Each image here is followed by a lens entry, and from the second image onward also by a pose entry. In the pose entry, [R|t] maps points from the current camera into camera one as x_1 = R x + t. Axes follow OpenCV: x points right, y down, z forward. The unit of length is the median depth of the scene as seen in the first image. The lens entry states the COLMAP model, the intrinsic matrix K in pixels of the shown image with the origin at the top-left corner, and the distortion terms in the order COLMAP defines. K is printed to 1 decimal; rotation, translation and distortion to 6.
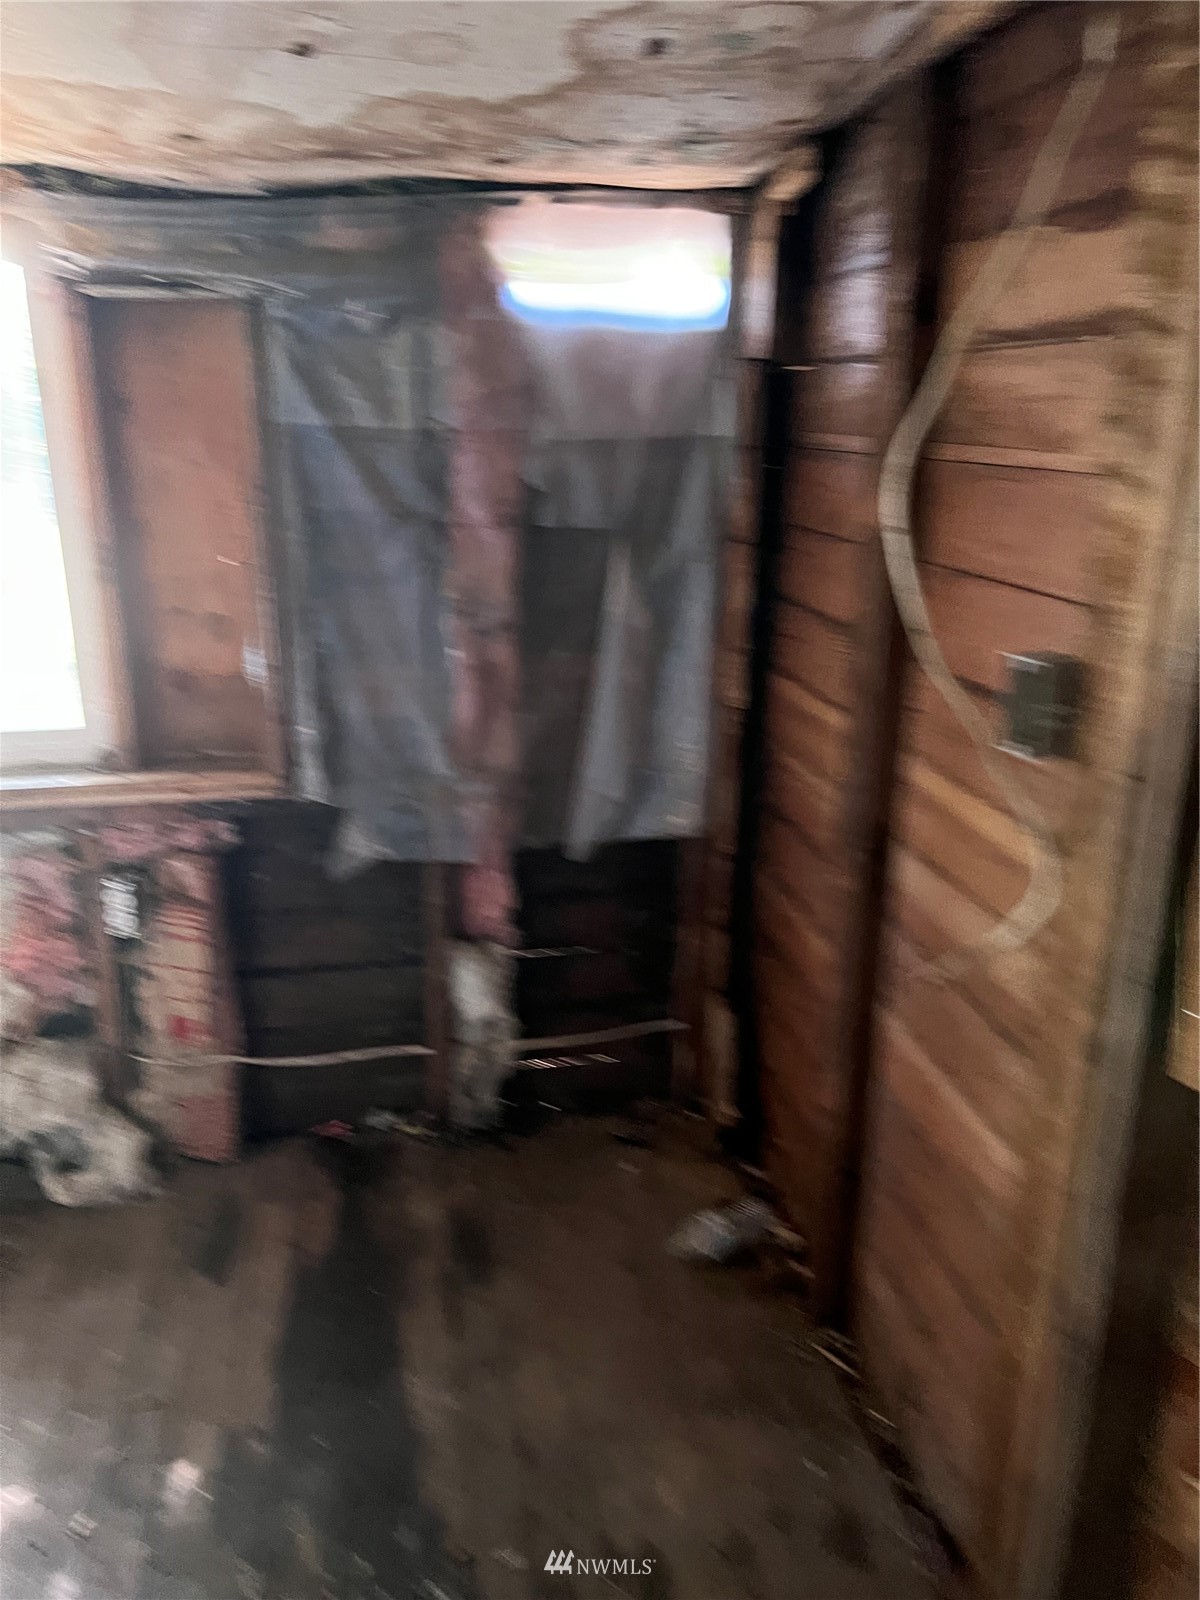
lens RADIAL K [[1201.2, 0, 594.3], [0, 1201.2, 802.6], [0, 0, 1]] dist [0.060415, -0.069441]
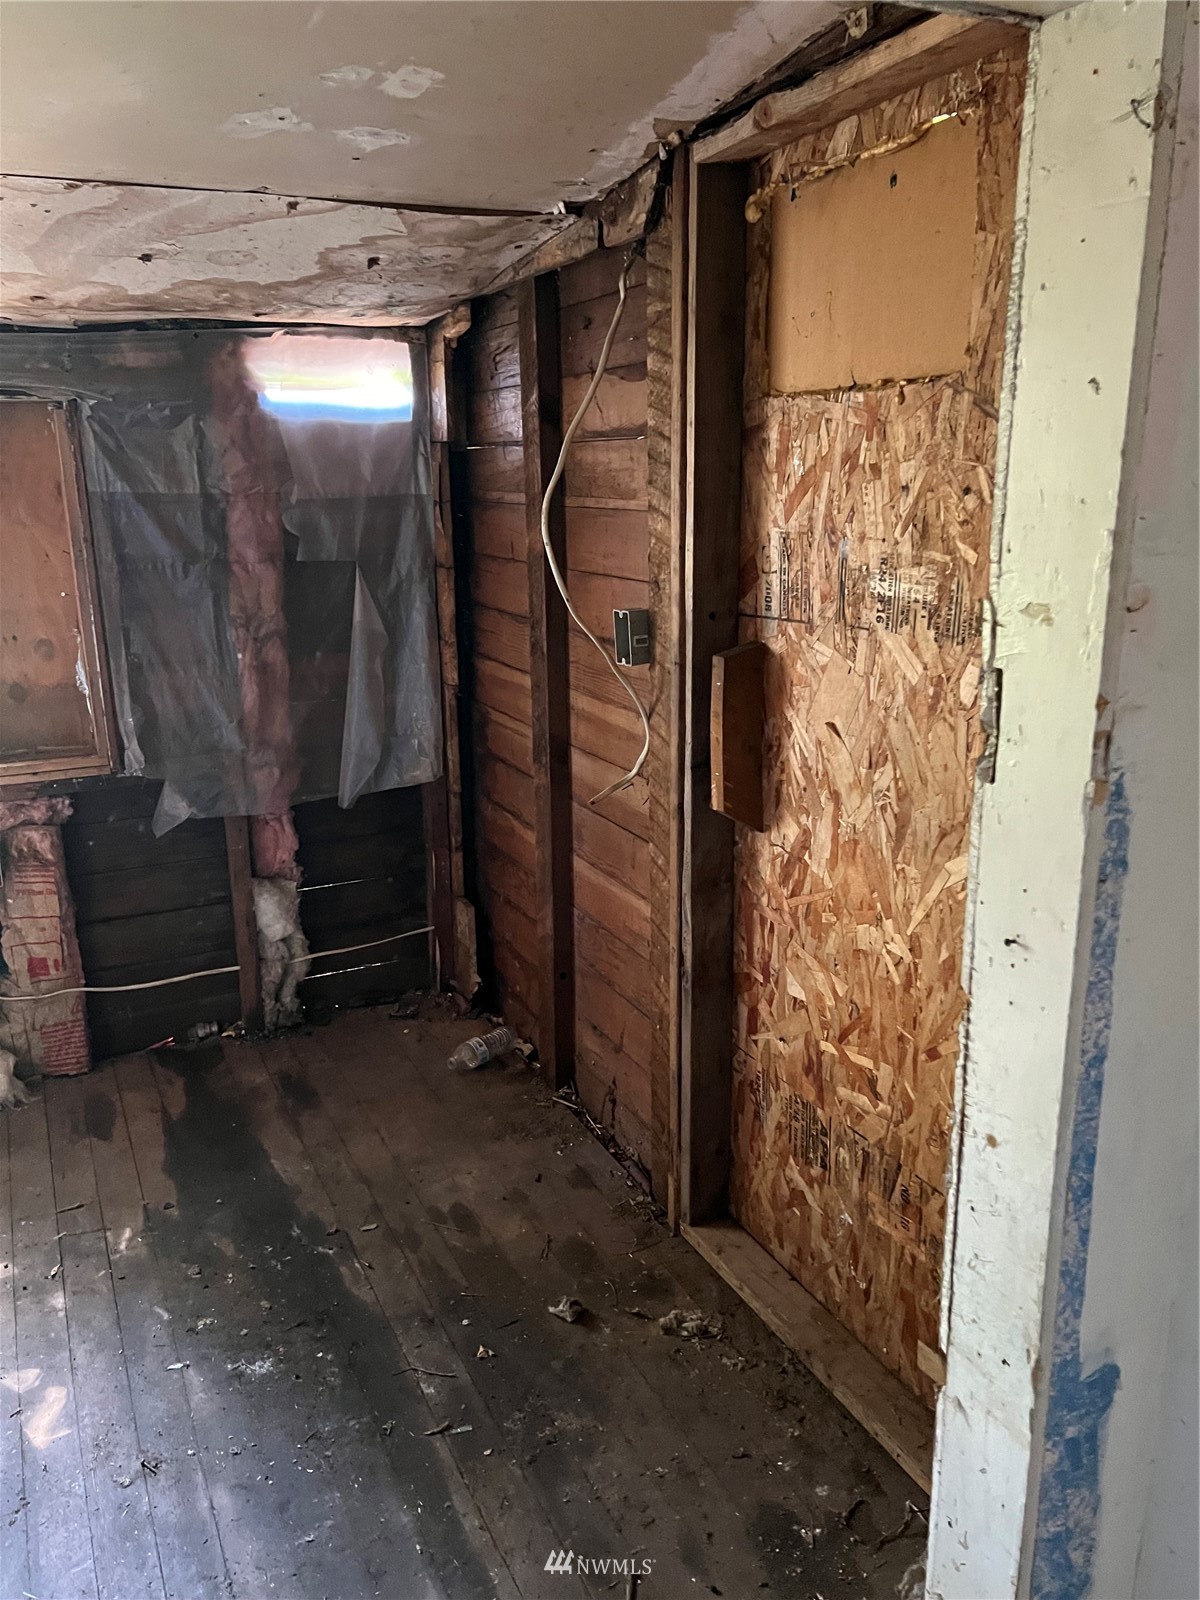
lens RADIAL K [[1201.2, 0, 621.3], [0, 1201.2, 803.4], [0, 0, 1]] dist [0.060415, -0.069441]
pose [[0.956757, -0.093699, 0.275384, -0.099969], [0.105705, 0.993973, -0.029048, 0.128494], [-0.271002, 0.056901, 0.960895, -0.422424]]
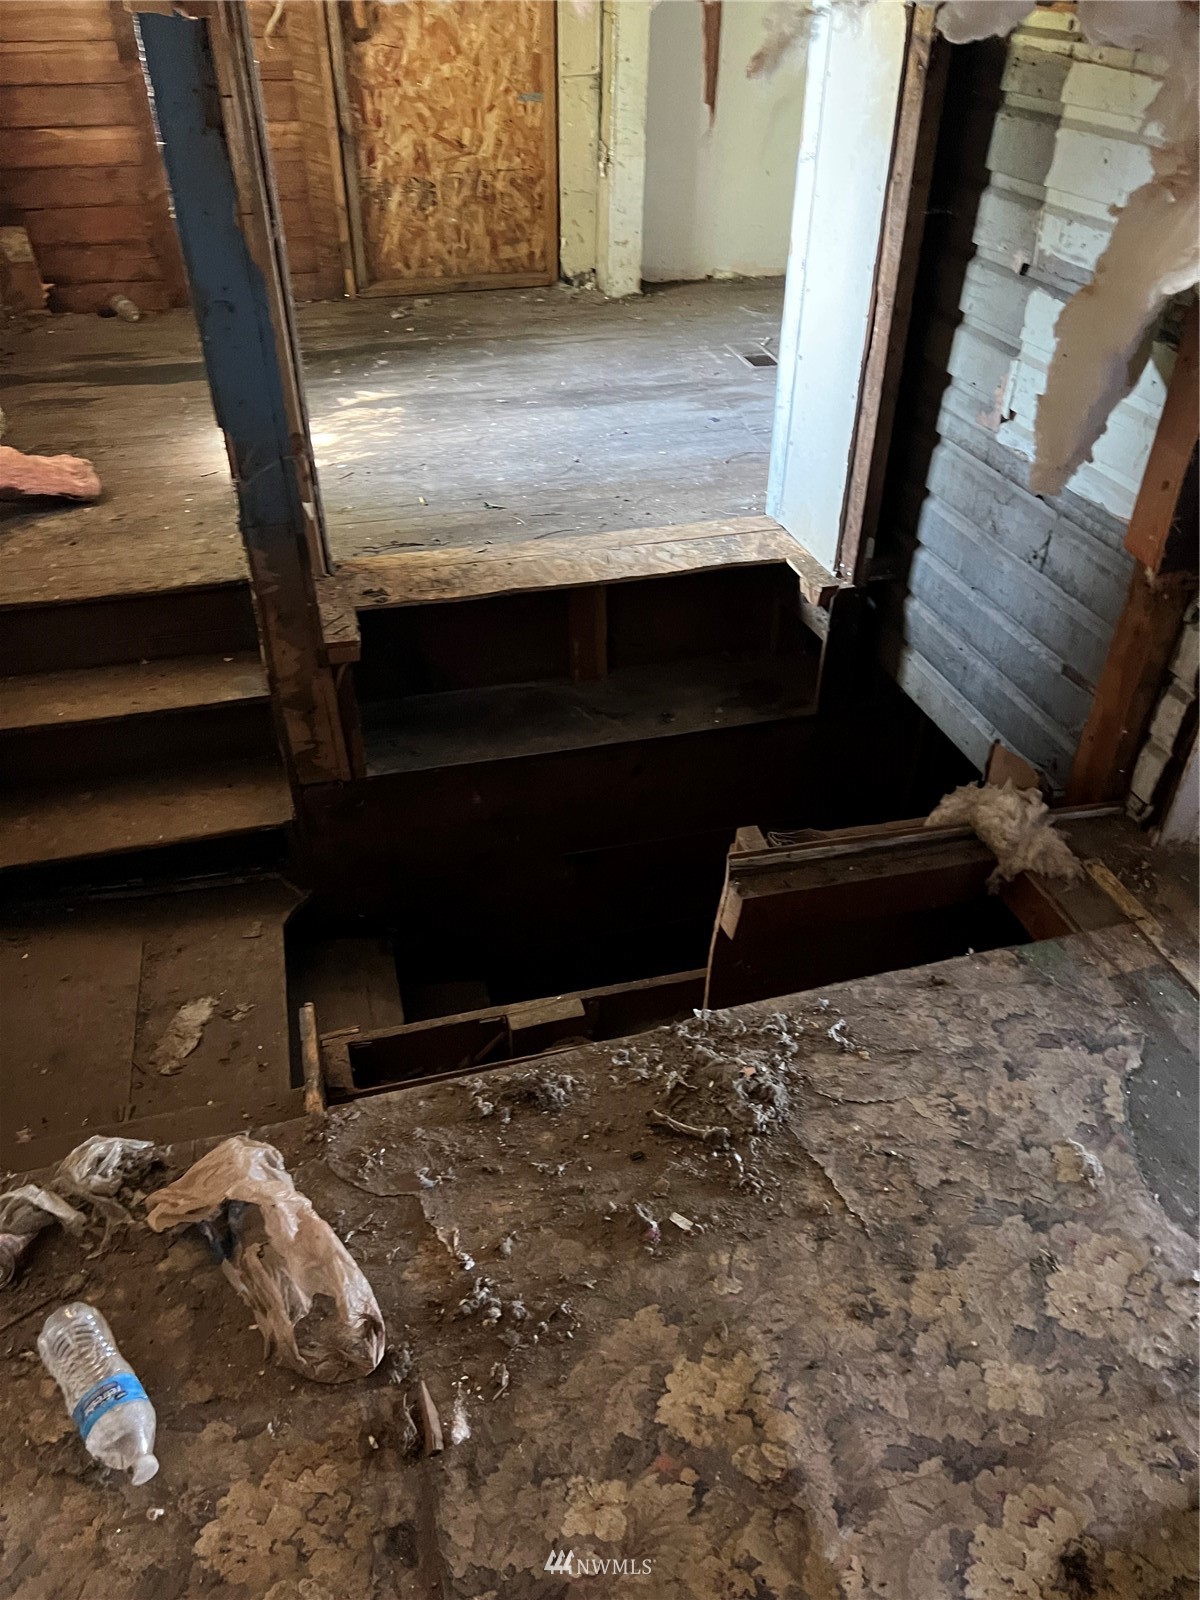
lens RADIAL K [[1201.2, 0, 605.8], [0, 1201.2, 804.4], [0, 0, 1]] dist [0.060415, -0.069441]
pose [[-0.094094, -0.611171, 0.785886, -2.144906], [0.292143, 0.737685, 0.608665, -0.044696], [-0.951735, 0.286863, 0.109138, 0.246183]]
